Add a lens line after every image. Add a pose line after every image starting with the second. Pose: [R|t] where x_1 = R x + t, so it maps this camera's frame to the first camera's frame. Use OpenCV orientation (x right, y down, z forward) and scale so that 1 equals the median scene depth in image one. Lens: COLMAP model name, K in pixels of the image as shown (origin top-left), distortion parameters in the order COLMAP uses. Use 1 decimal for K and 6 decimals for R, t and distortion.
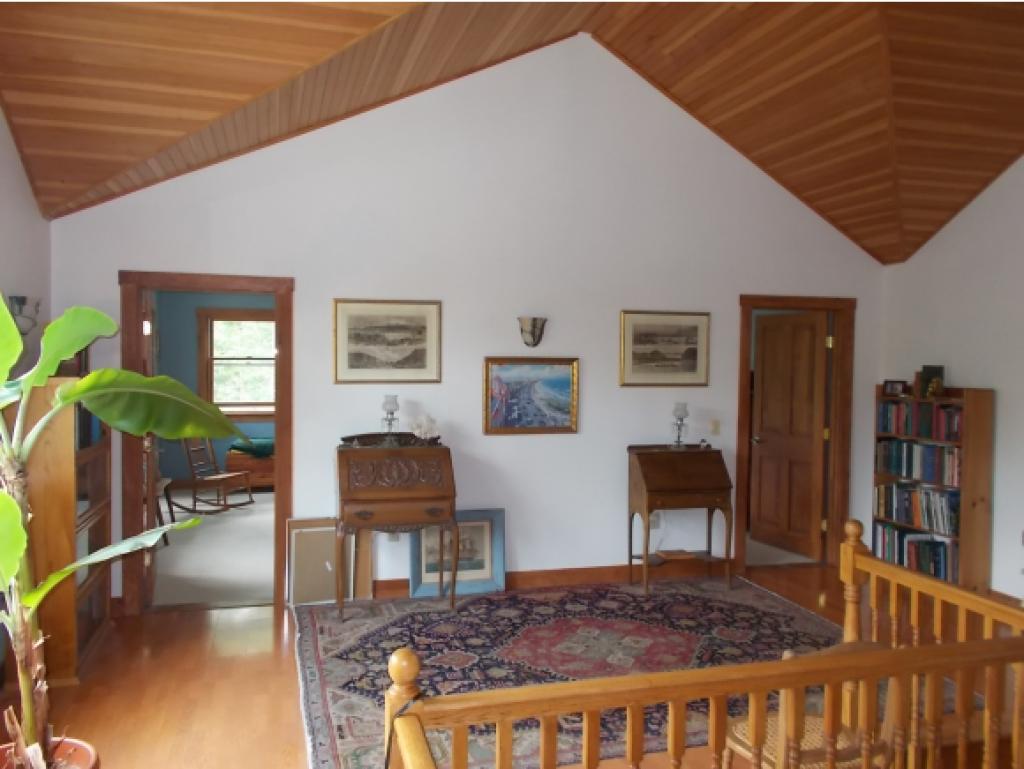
lens RADIAL K [[824.7, 0, 512.0], [0, 824.7, 384.5], [0, 0, 1]] dist [-0.000943, 0.003798]
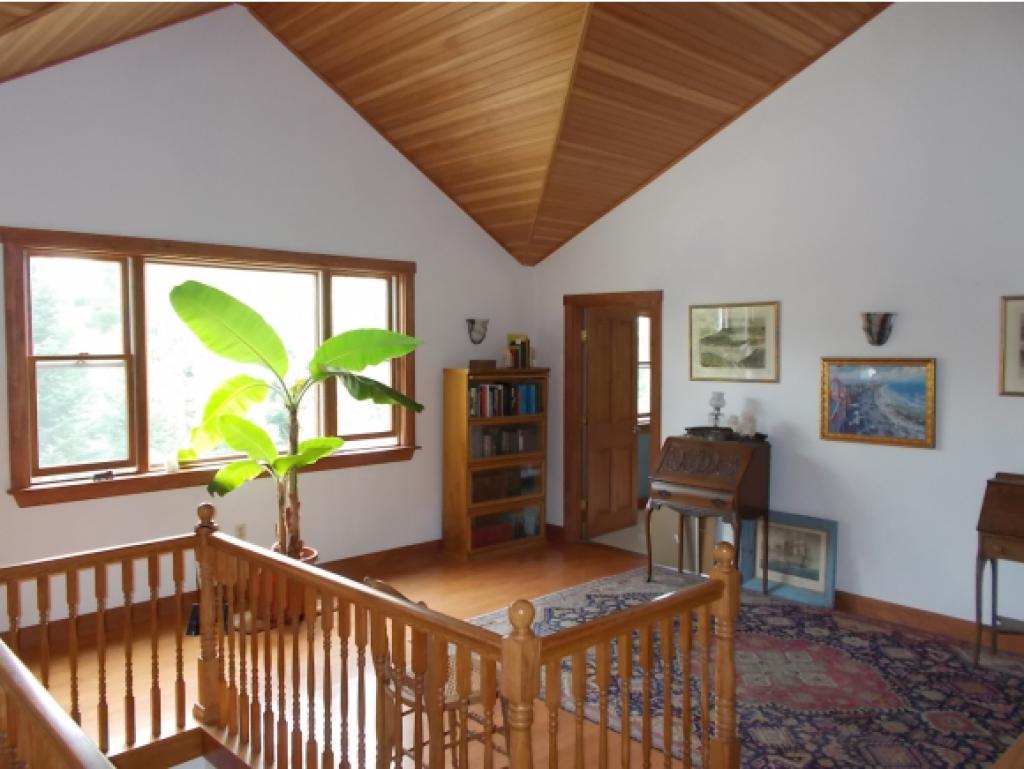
lens RADIAL K [[804.1, 0, 512.0], [0, 804.1, 384.5], [0, 0, 1]] dist [0.033945, -0.033063]
pose [[0.457075, 0.026471, -0.889034, 0.638300], [-0.041994, 0.999085, 0.008157, 0.005740], [0.888436, 0.033606, 0.457768, 0.262111]]
